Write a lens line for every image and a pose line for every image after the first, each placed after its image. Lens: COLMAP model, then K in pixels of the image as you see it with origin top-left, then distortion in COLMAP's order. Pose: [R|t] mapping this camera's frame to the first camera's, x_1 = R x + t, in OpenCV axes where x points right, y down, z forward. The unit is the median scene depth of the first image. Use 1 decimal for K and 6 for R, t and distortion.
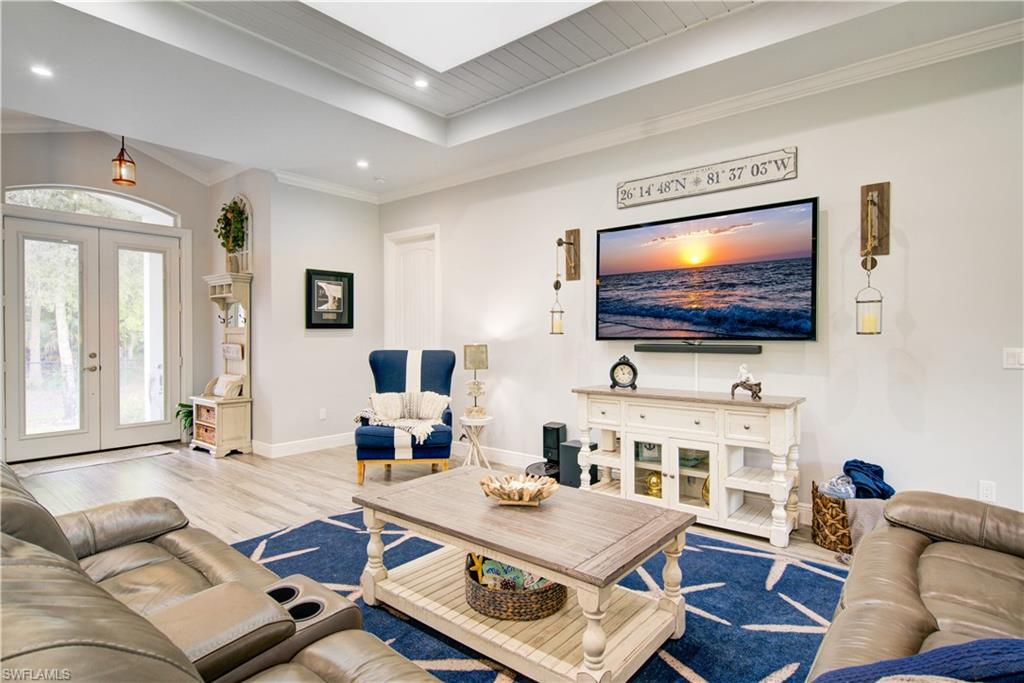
lens RADIAL K [[529.0, 0, 514.8], [0, 529.0, 340.8], [0, 0, 1]] dist [-0.000363, -0.001175]
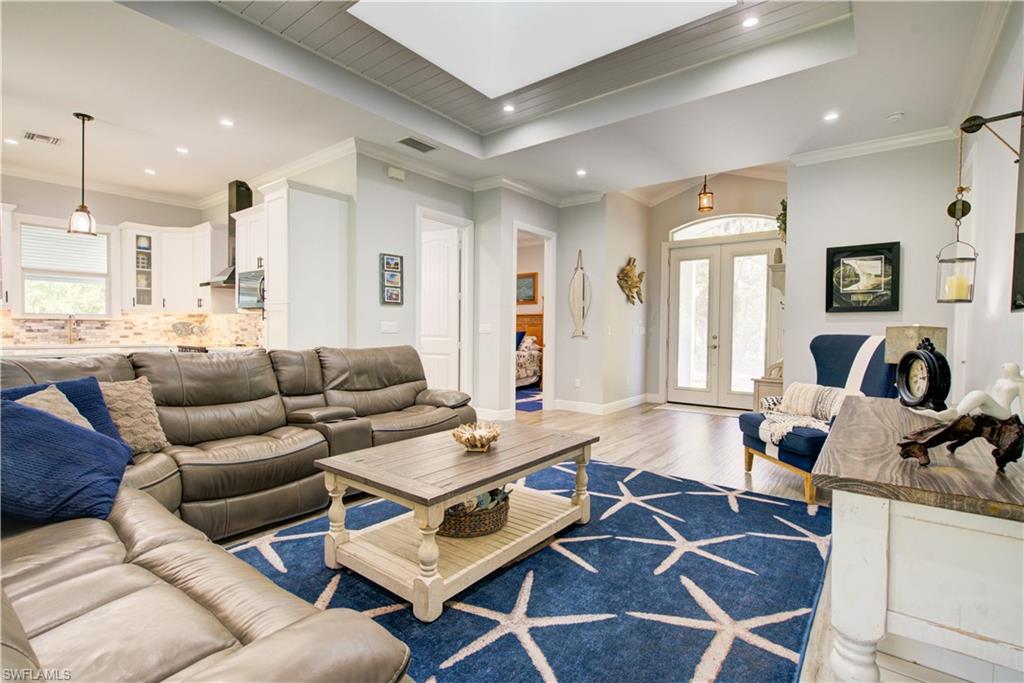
lens RADIAL K [[475.4, 0, 514.4], [0, 475.4, 341.2], [0, 0, 1]] dist [0.003798, -0.001913]
pose [[0.035099, 0.023973, -0.999096, 0.620992], [-0.021422, 0.999501, 0.023230, 0.028937], [0.999154, 0.020588, 0.035595, 0.617986]]
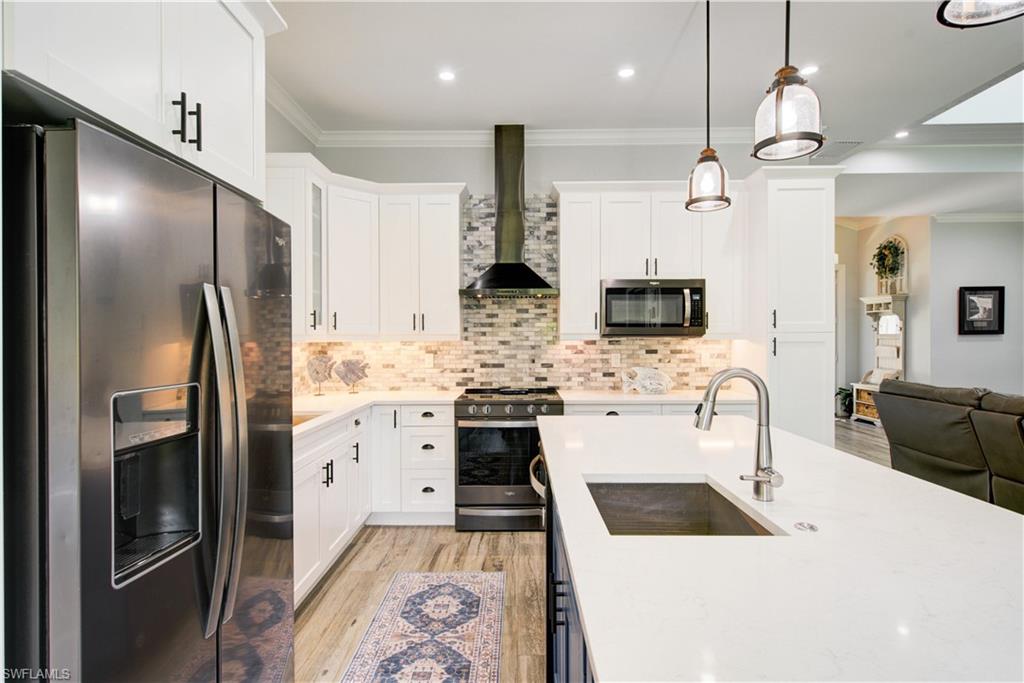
lens RADIAL K [[515.4, 0, 516.3], [0, 515.4, 339.9], [0, 0, 1]] dist [0.003192, -0.001660]
pose [[0.623276, 0.000934, -0.782001, -0.138021], [-0.004252, 0.999989, -0.002195, -0.005536], [0.781990, 0.004693, 0.623273, -0.836992]]
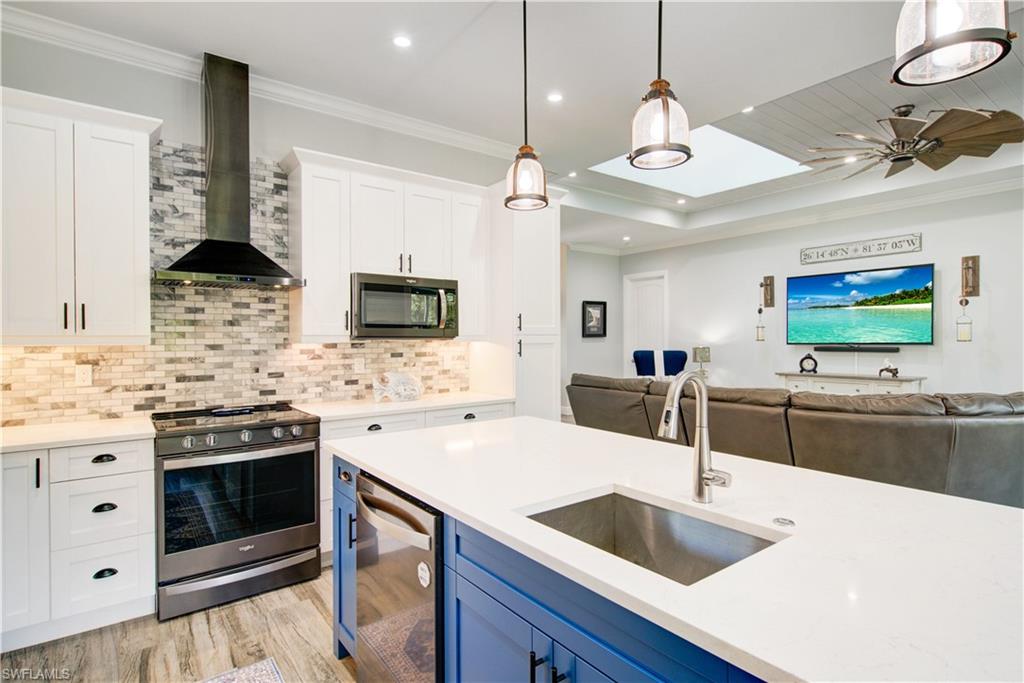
lens RADIAL K [[515.4, 0, 515.5], [0, 515.4, 340.7], [0, 0, 1]] dist [0.003192, -0.001660]
pose [[0.971289, -0.003845, -0.237871, -0.319695], [0.002557, 0.999980, -0.005723, -0.006025], [0.237888, 0.004951, 0.971280, -0.855403]]
